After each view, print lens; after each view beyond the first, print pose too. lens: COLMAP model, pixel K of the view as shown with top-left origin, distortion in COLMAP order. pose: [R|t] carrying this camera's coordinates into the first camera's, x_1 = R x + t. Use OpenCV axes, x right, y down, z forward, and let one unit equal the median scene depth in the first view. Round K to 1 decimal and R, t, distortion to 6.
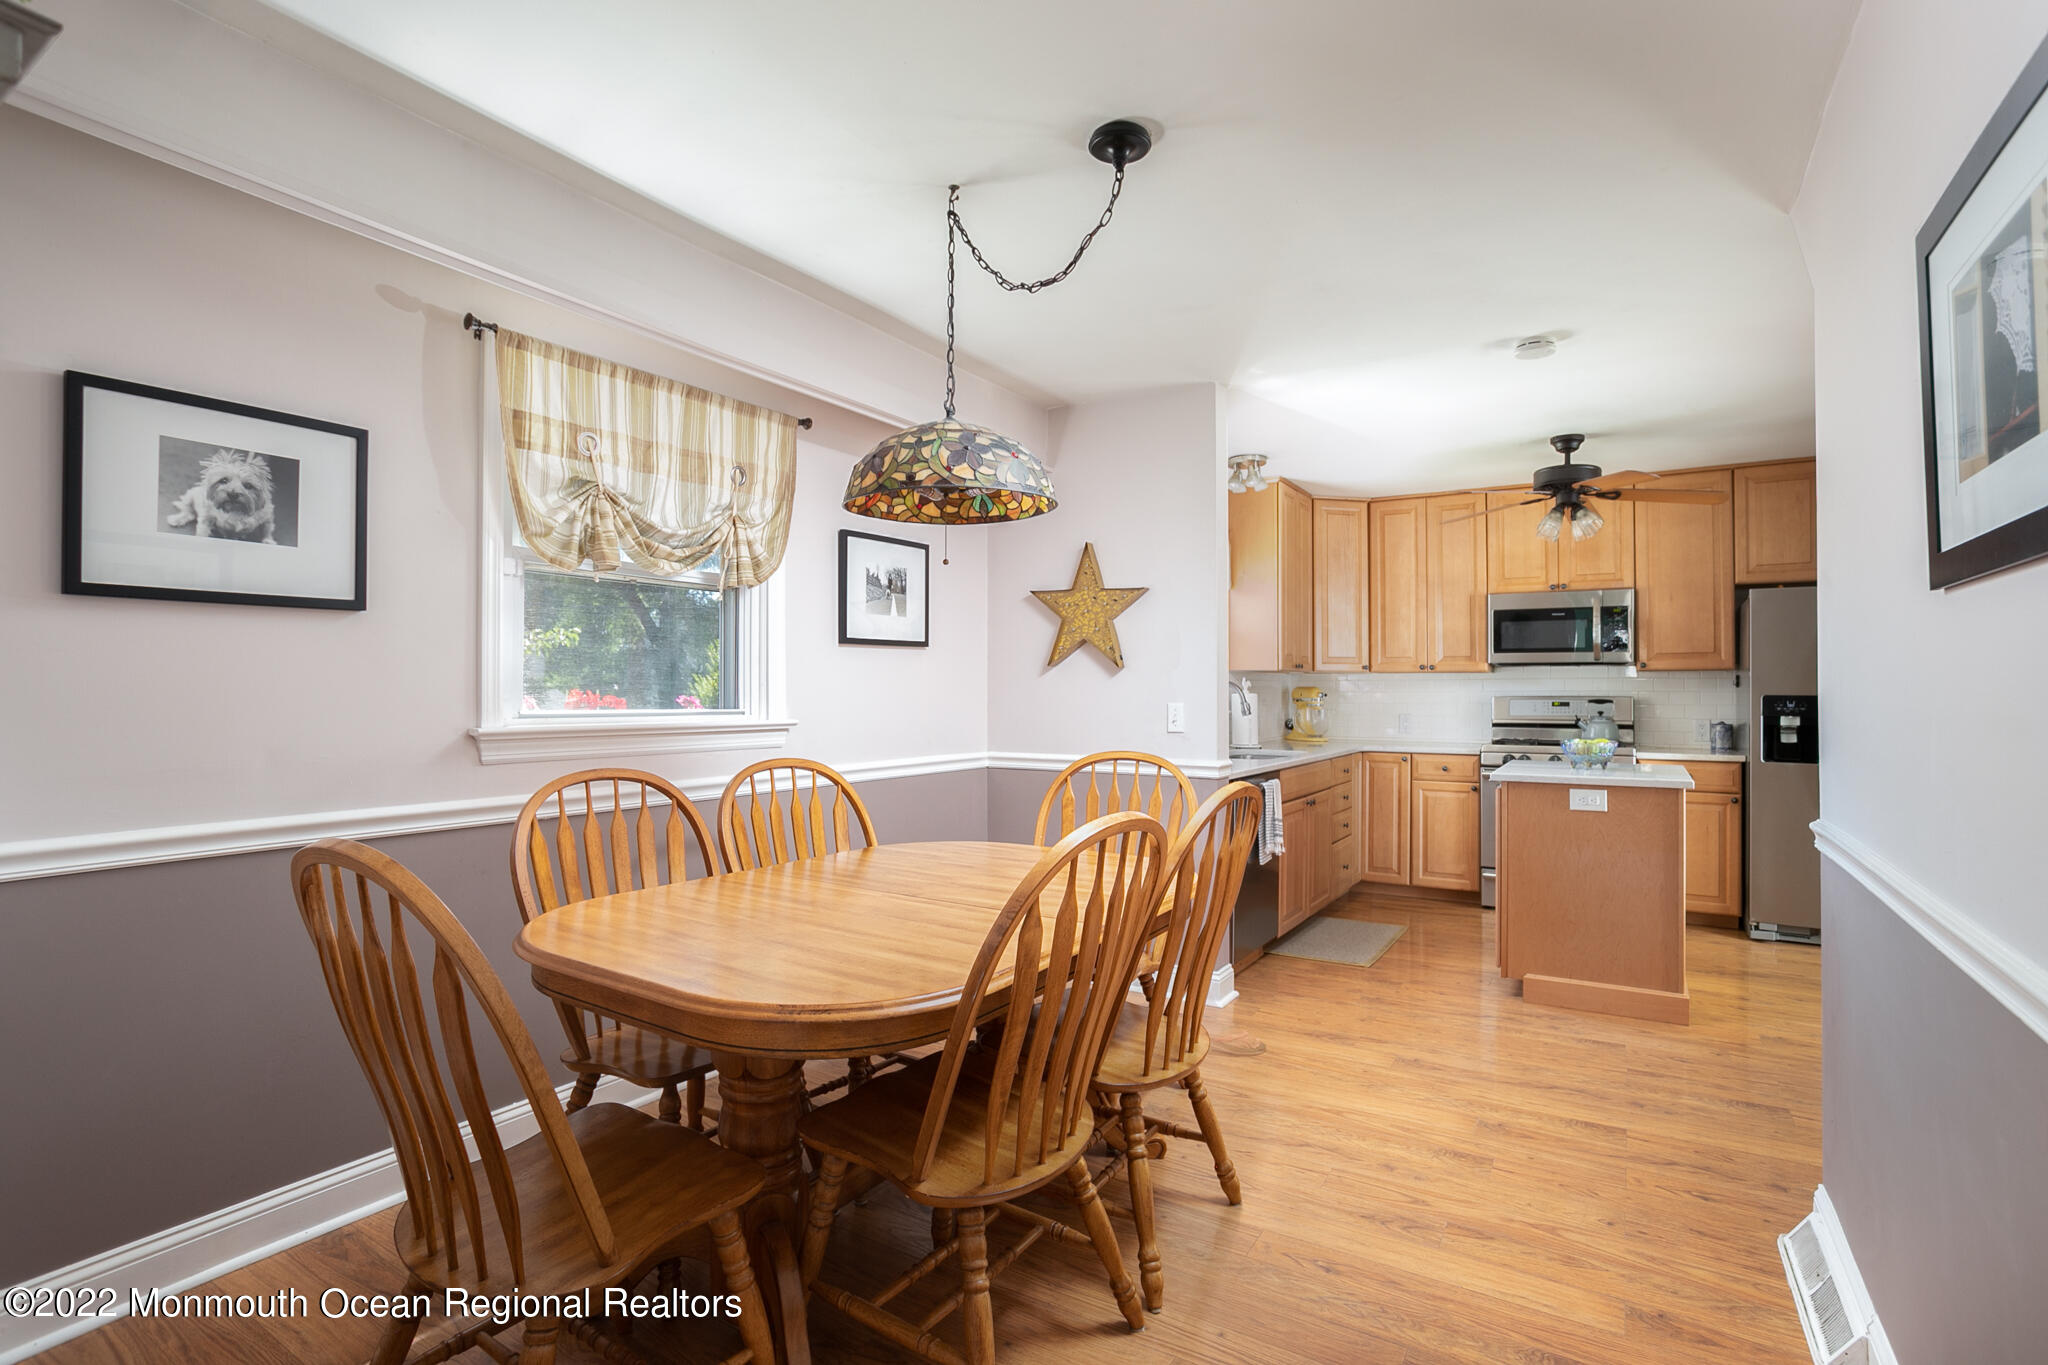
lens RADIAL K [[987.7, 0, 1035.5], [0, 987.7, 659.6], [0, 0, 1]] dist [-0.042439, 0.013561]
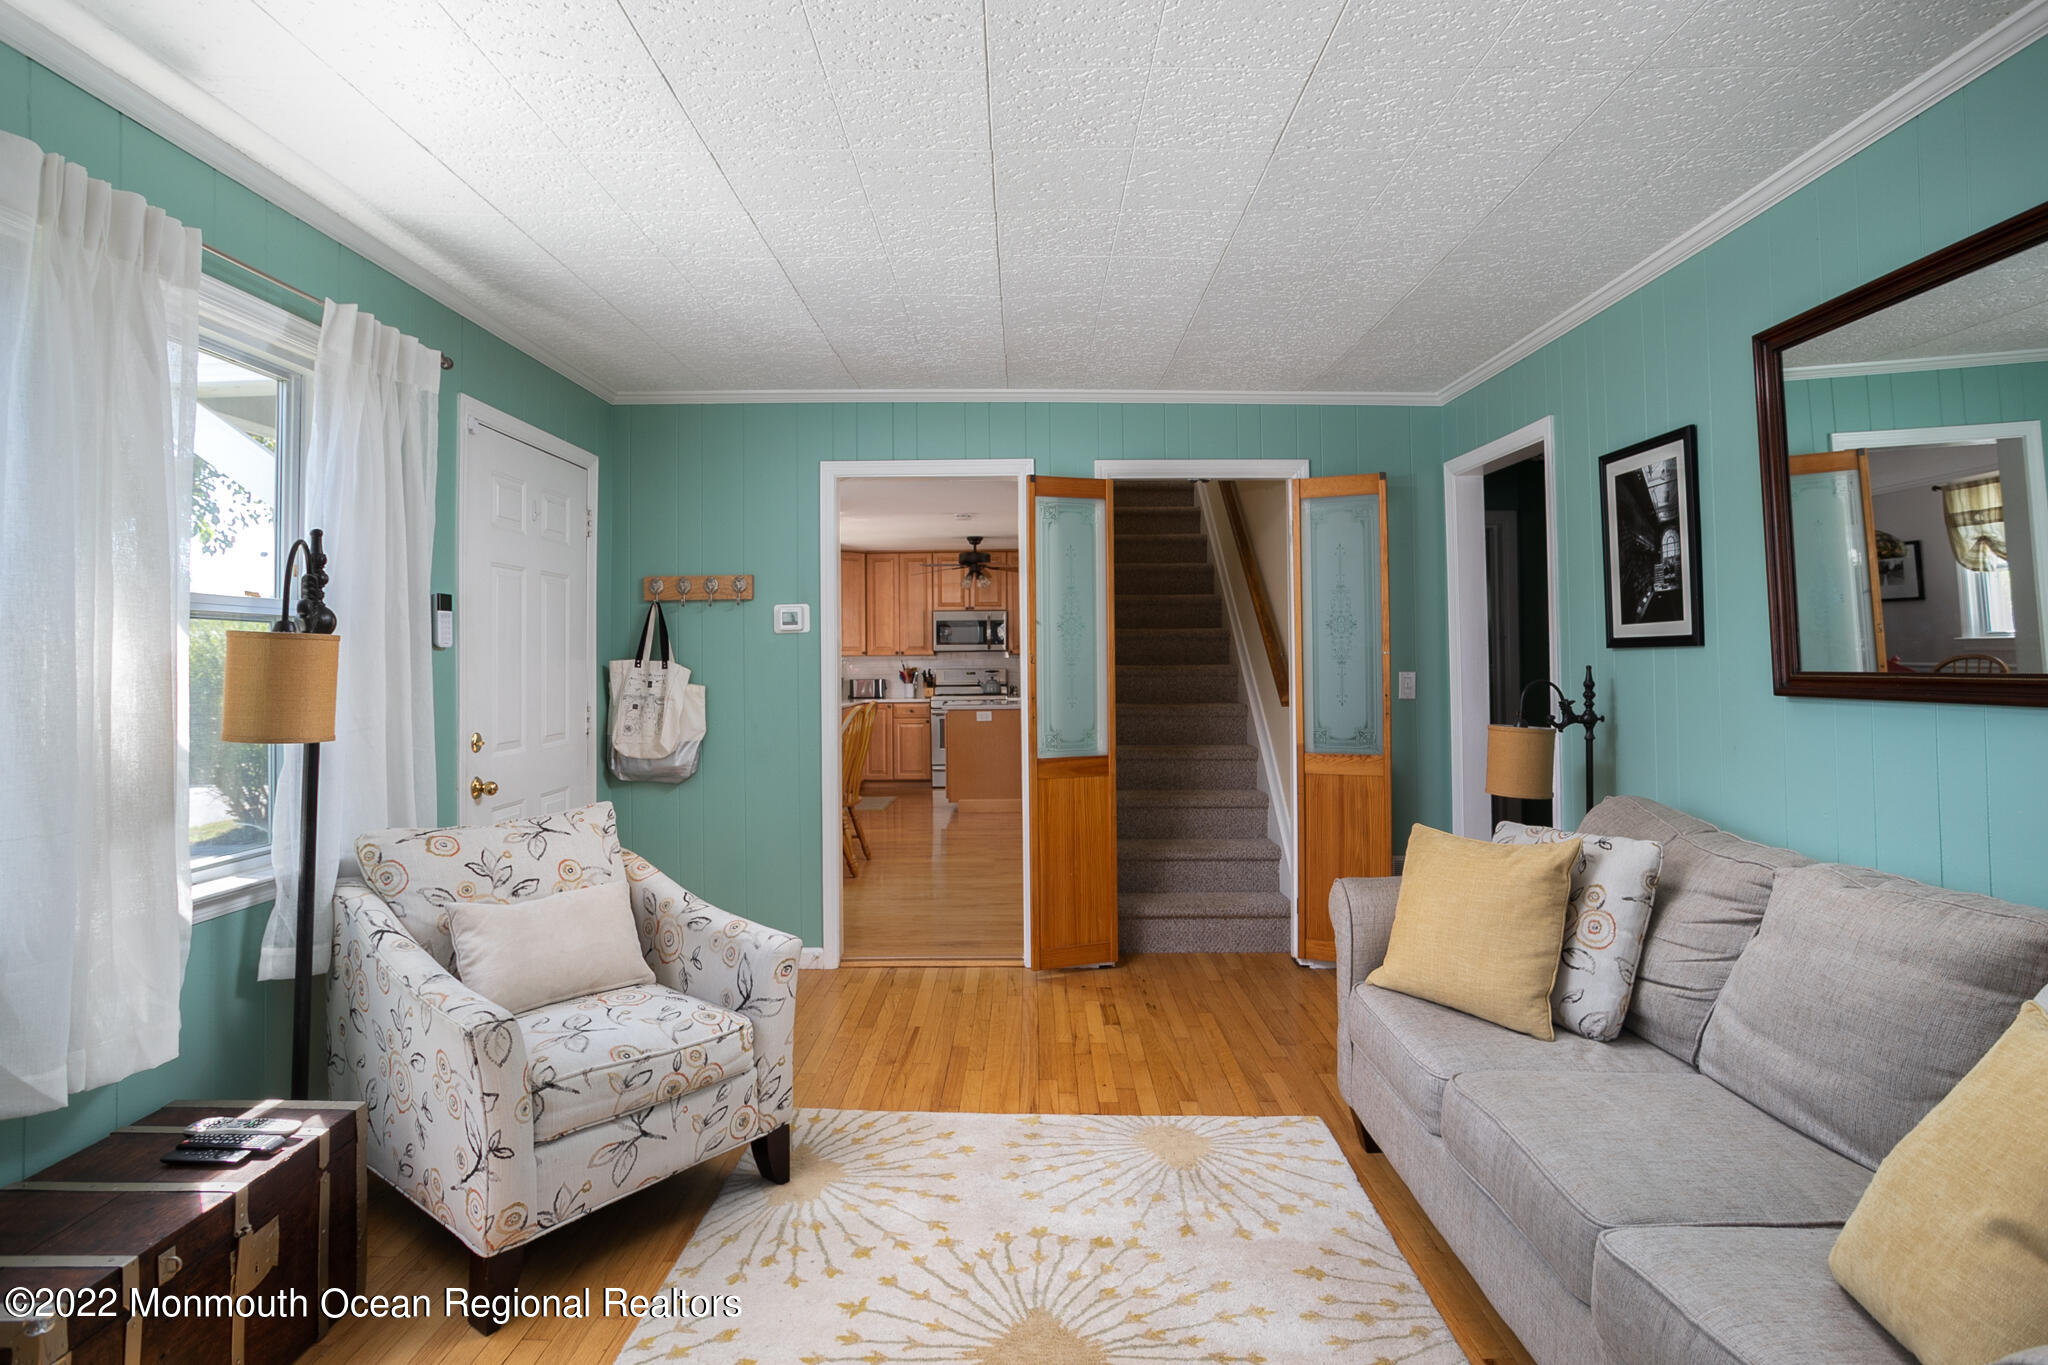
lens RADIAL K [[987.7, 0, 1013.2], [0, 987.7, 673.7], [0, 0, 1]] dist [-0.042439, 0.013561]
pose [[0.854040, -0.018172, 0.519889, -0.433815], [-0.001349, 0.999309, 0.037147, -0.027678], [-0.520205, -0.032427, 0.853425, -0.755298]]
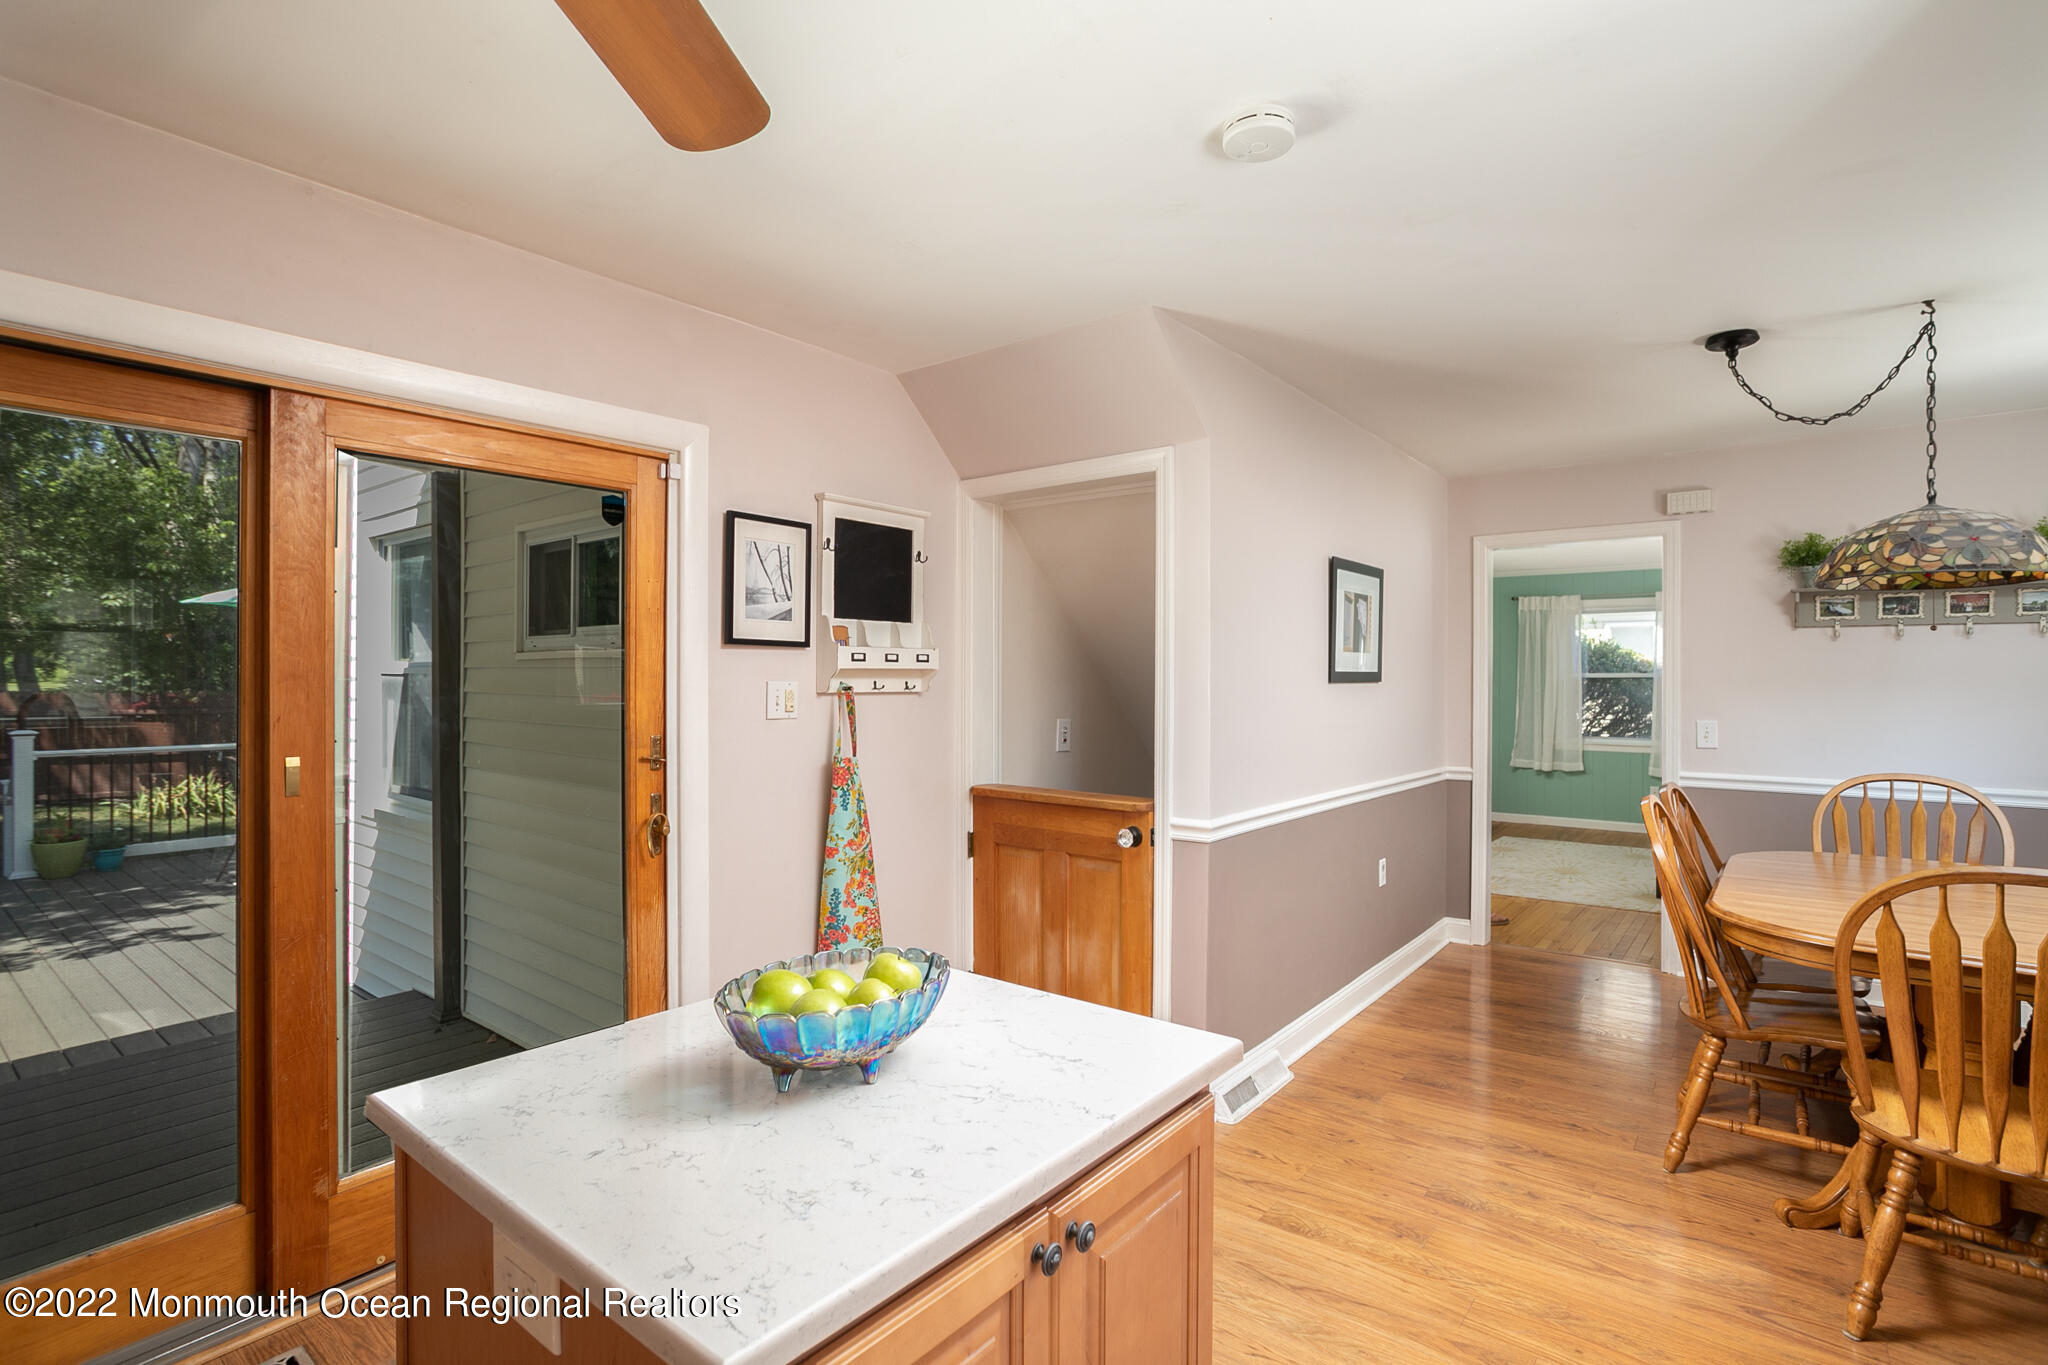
lens RADIAL K [[987.7, 0, 1032.1], [0, 987.7, 674.9], [0, 0, 1]] dist [-0.042439, 0.013561]
pose [[-0.993367, -0.008161, 0.114701, 0.446724], [-0.011282, 0.999583, -0.026580, 0.000317], [-0.114436, -0.027698, -0.993044, 1.205311]]
